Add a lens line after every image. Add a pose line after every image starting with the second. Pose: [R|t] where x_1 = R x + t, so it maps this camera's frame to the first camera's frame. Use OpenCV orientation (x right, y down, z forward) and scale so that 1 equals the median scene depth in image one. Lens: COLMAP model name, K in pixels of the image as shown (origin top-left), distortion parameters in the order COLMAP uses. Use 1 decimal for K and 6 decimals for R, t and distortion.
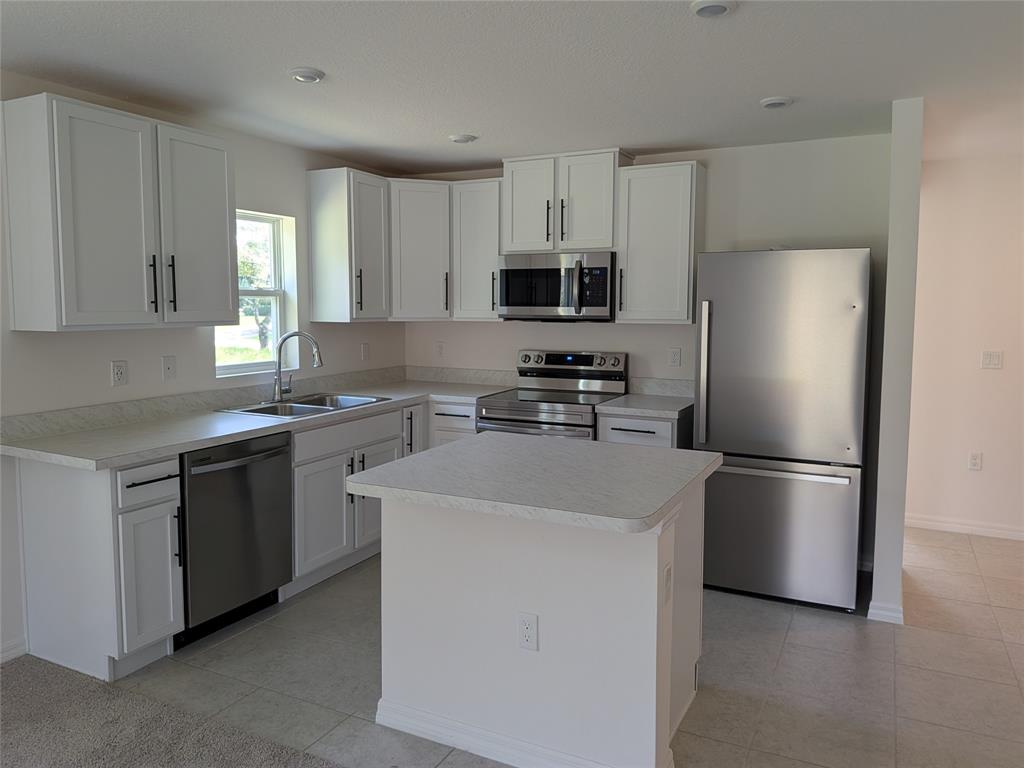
lens RADIAL K [[737.9, 0, 508.1], [0, 737.9, 367.5], [0, 0, 1]] dist [0.019813, -0.005980]
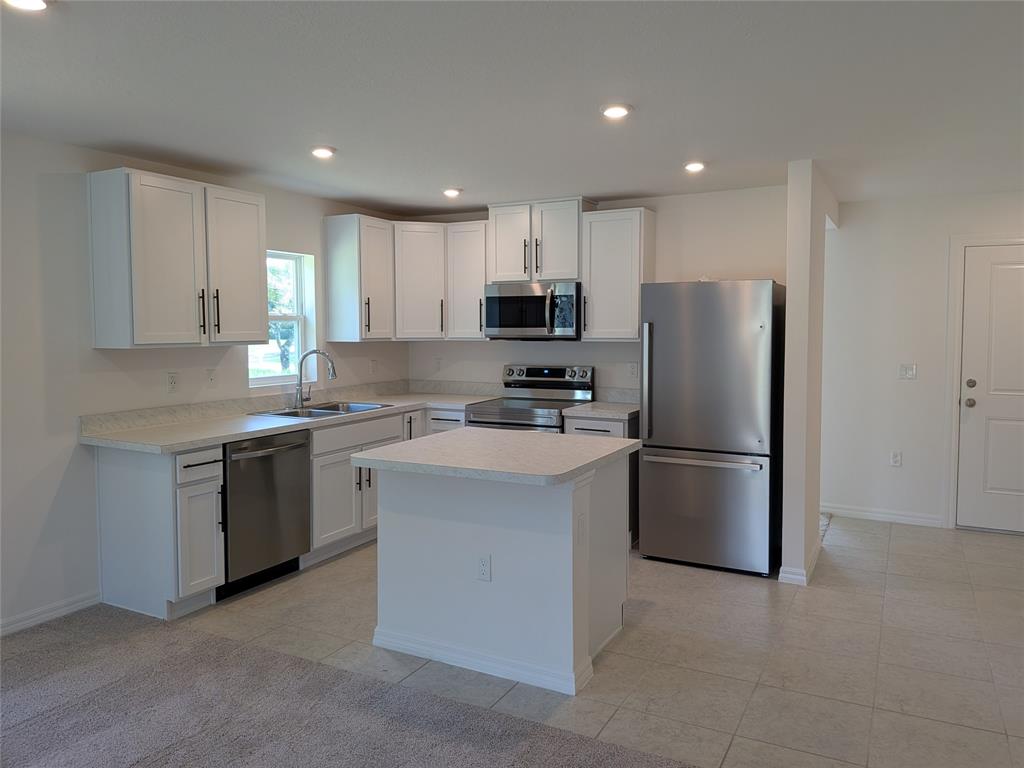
lens RADIAL K [[734.7, 0, 514.3], [0, 734.7, 367.4], [0, 0, 1]] dist [0.073937, -0.127920]
pose [[0.999834, -0.004359, -0.017666, 0.059097], [0.003824, 0.999536, -0.030228, 0.017692], [0.017790, 0.030155, 0.999387, -0.194672]]
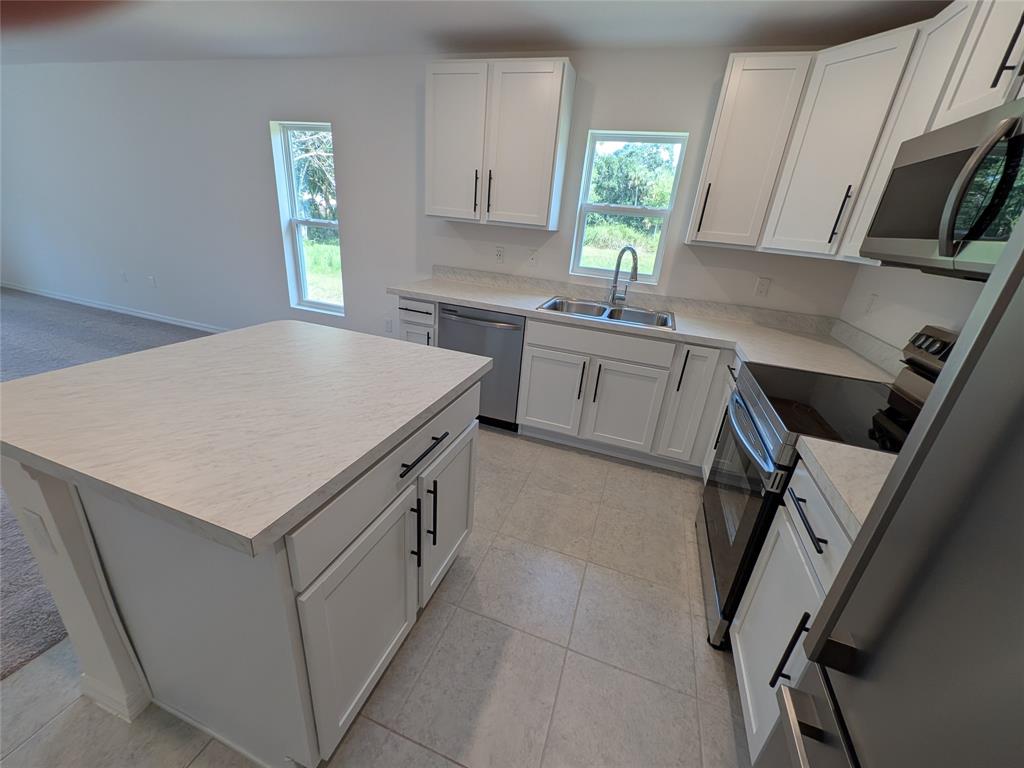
lens RADIAL K [[404.4, 0, 511.3], [0, 404.4, 379.6], [0, 0, 1]] dist [0.001252, -0.000573]
pose [[0.130135, 0.378258, -0.916507, 0.322005], [-0.168284, 0.919383, 0.355550, -0.049601], [0.977111, 0.107964, 0.183299, 0.718893]]
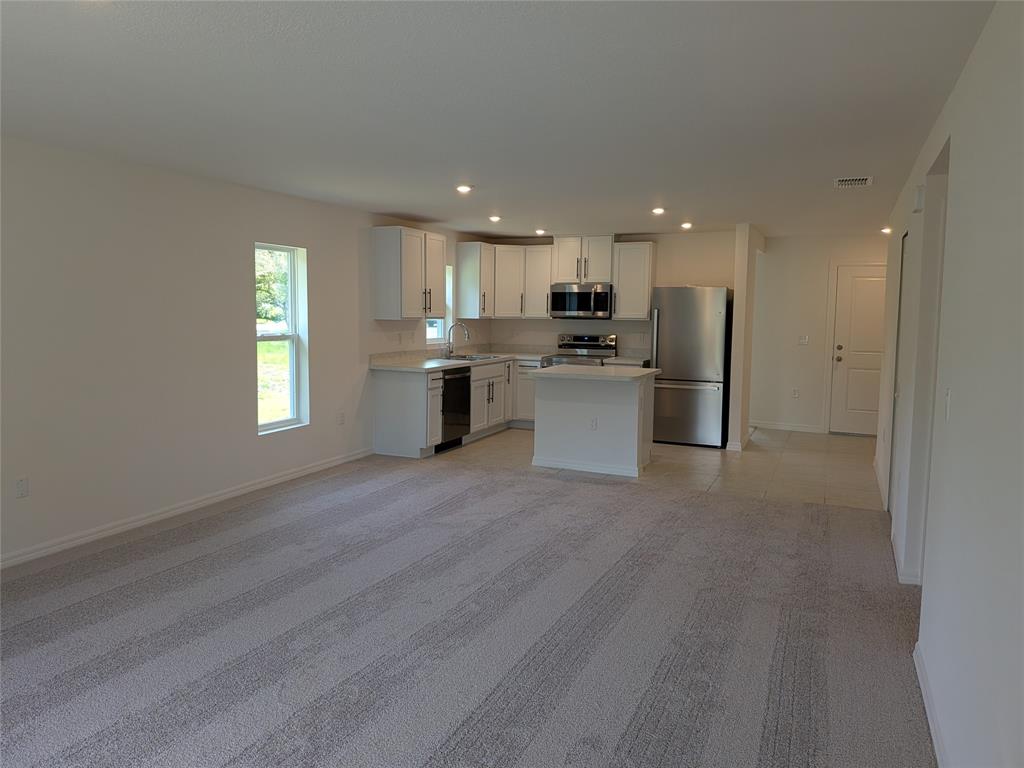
lens RADIAL K [[735.7, 0, 478.0], [0, 735.7, 372.2], [0, 0, 1]] dist [0.034475, -0.001256]
pose [[0.999816, 0.006408, 0.018089, -0.258334], [-0.006384, 0.999979, -0.001379, 0.088811], [-0.018097, 0.001263, 0.999835, -1.015694]]
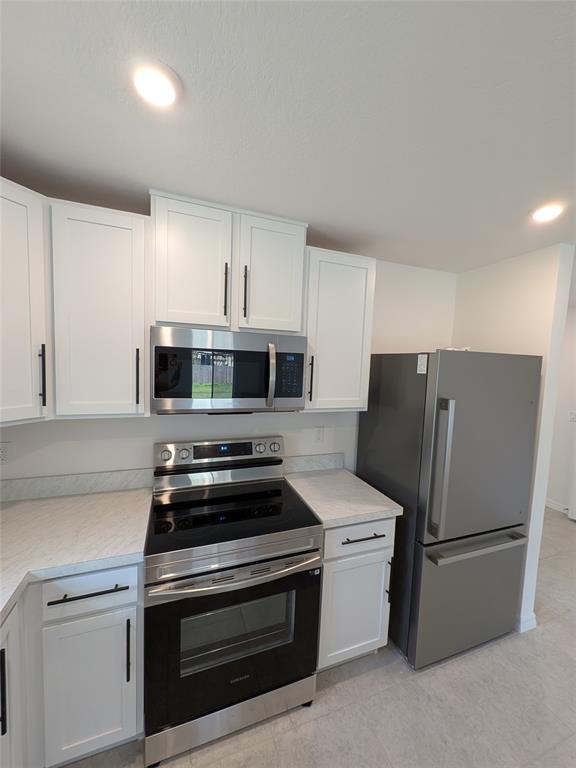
lens RADIAL K [[303.3, 0, 288.0], [0, 303.3, 384.0], [0, 0, 1]] dist [0.001252, -0.000573]
pose [[0.676529, -0.031492, 0.735742, -0.148705], [0.027000, 0.999474, 0.017953, -0.106369], [-0.735920, 0.007720, 0.677024, 0.763549]]
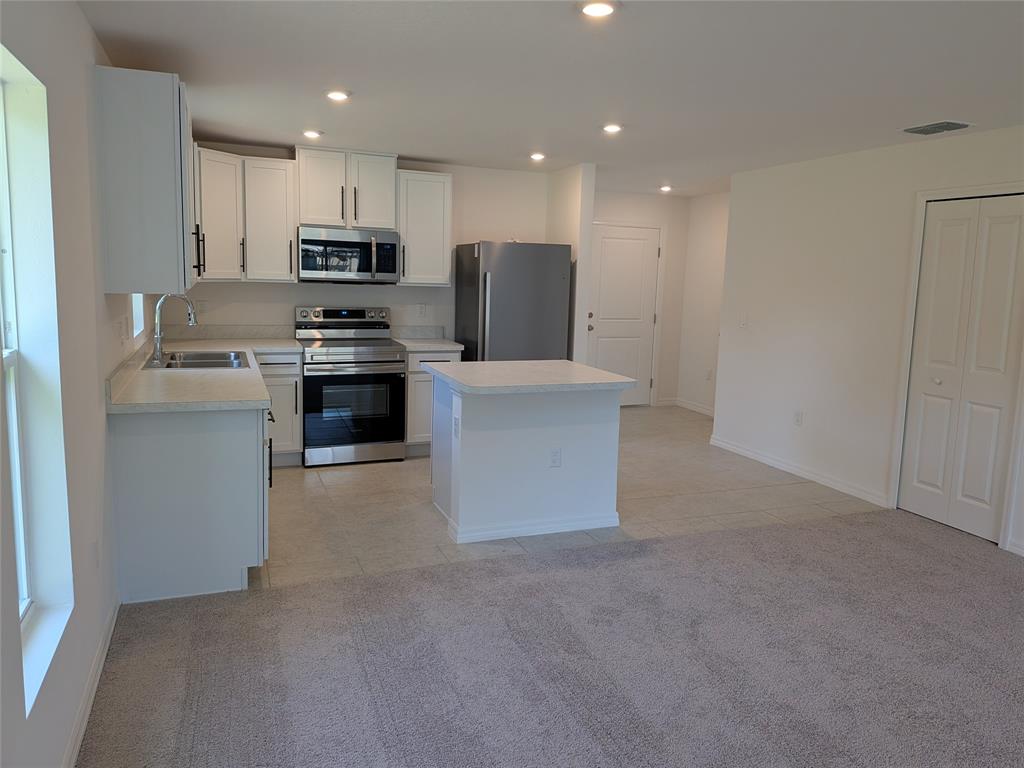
lens RADIAL K [[753.6, 0, 526.2], [0, 753.6, 363.5], [0, 0, 1]] dist [0.086023, -0.000197]
pose [[0.657410, -0.074084, 0.749882, -0.762667], [0.036329, 0.997114, 0.066659, -0.001430], [-0.752657, -0.016580, 0.658204, -0.095938]]
